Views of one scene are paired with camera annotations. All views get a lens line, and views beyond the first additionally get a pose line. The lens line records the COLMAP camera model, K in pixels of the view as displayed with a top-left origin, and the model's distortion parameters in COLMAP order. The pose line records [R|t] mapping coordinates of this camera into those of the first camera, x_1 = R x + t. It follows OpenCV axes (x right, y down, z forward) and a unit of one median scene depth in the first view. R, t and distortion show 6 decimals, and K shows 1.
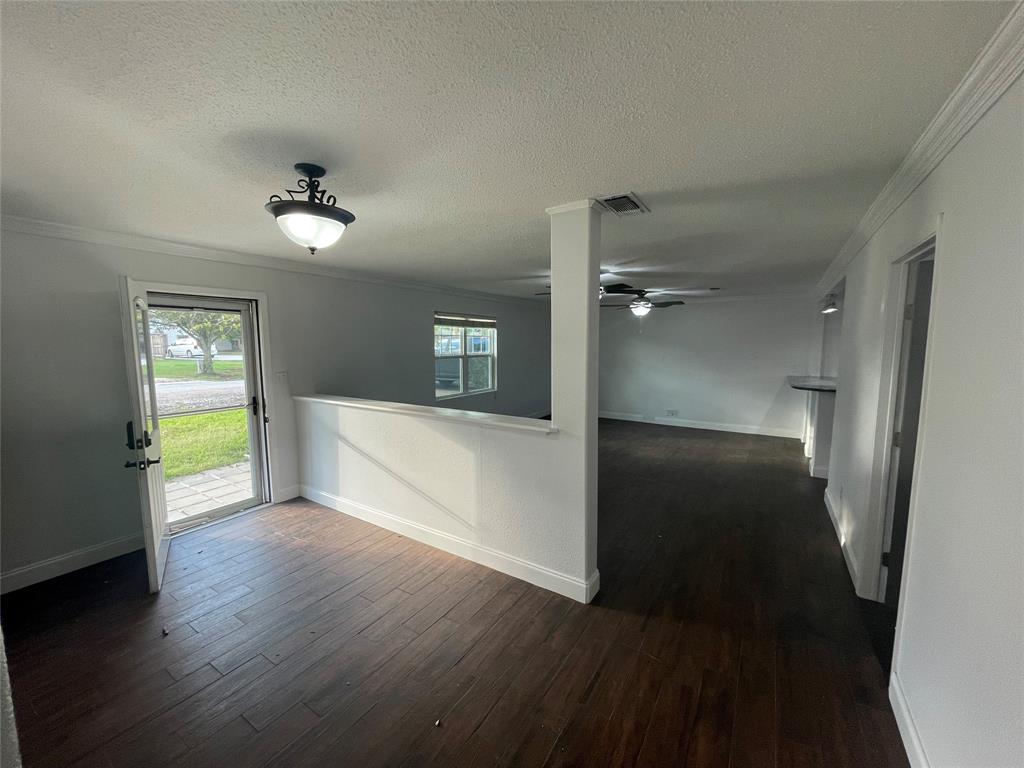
lens RADIAL K [[414.5, 0, 511.5], [0, 414.5, 385.1], [0, 0, 1]] dist [0.002757, 0.000167]
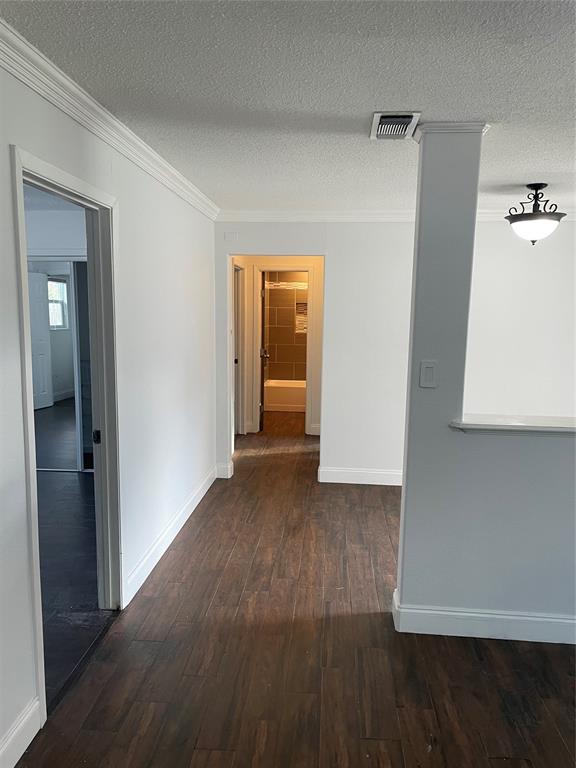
lens RADIAL K [[576.0, 0, 289.2], [0, 576.0, 384.2], [0, 0, 1]] dist [0.079573, -0.093862]
pose [[-0.882612, 0.048334, -0.467611, 1.215832], [-0.067640, 0.971293, 0.228068, -0.250434], [0.465211, 0.232925, -0.854005, 2.416754]]
